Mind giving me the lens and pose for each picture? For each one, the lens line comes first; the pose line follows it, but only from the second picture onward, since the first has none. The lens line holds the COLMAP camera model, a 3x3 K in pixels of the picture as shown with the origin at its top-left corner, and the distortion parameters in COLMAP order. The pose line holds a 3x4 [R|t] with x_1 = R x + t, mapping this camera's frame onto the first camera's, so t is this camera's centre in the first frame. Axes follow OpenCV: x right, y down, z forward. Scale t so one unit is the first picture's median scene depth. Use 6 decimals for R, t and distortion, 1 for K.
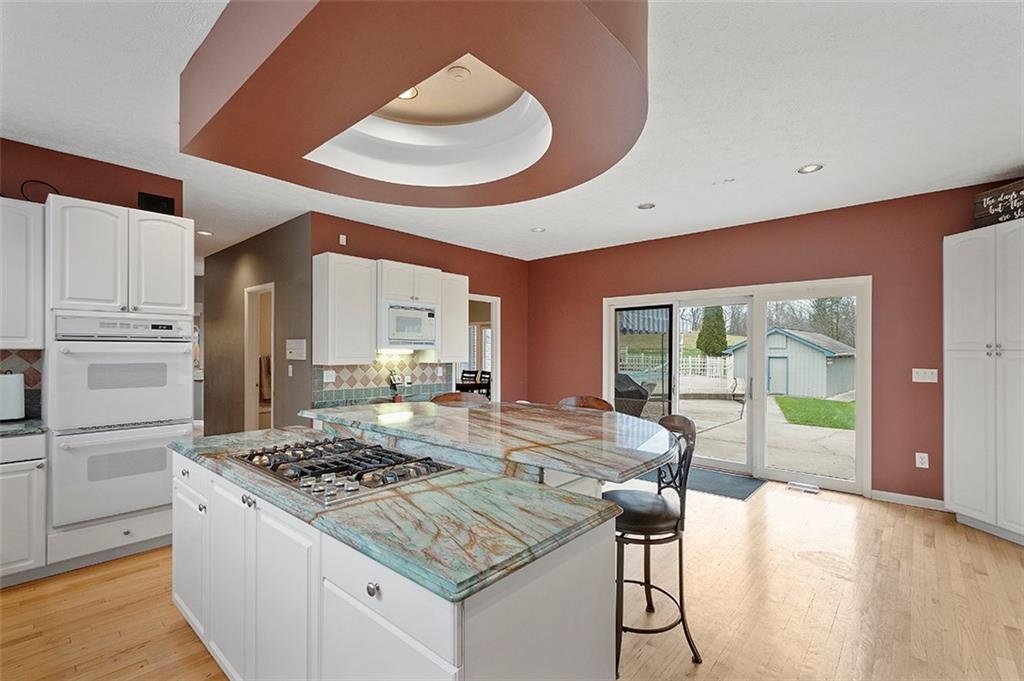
lens RADIAL K [[454.7, 0, 507.6], [0, 454.7, 346.8], [0, 0, 1]] dist [0.001946, -0.000201]
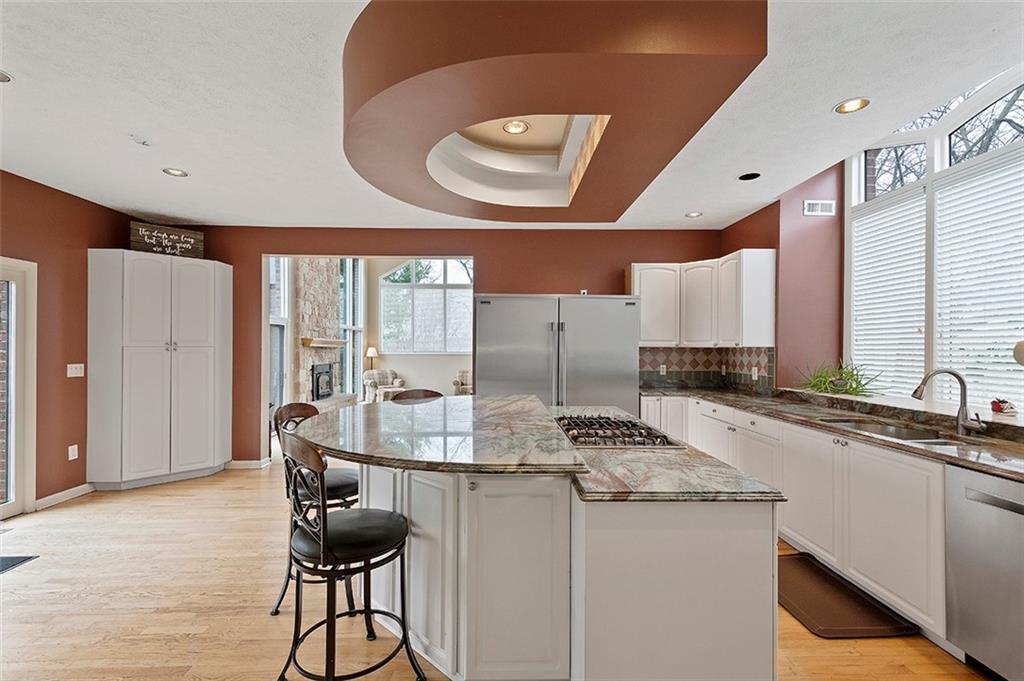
lens RADIAL K [[454.7, 0, 509.8], [0, 454.7, 346.8], [0, 0, 1]] dist [0.001946, -0.000201]
pose [[-0.678108, 0.008673, 0.734911, -0.597797], [-0.002856, 0.999892, -0.014435, 0.023809], [-0.734957, -0.011887, -0.678009, 1.107422]]
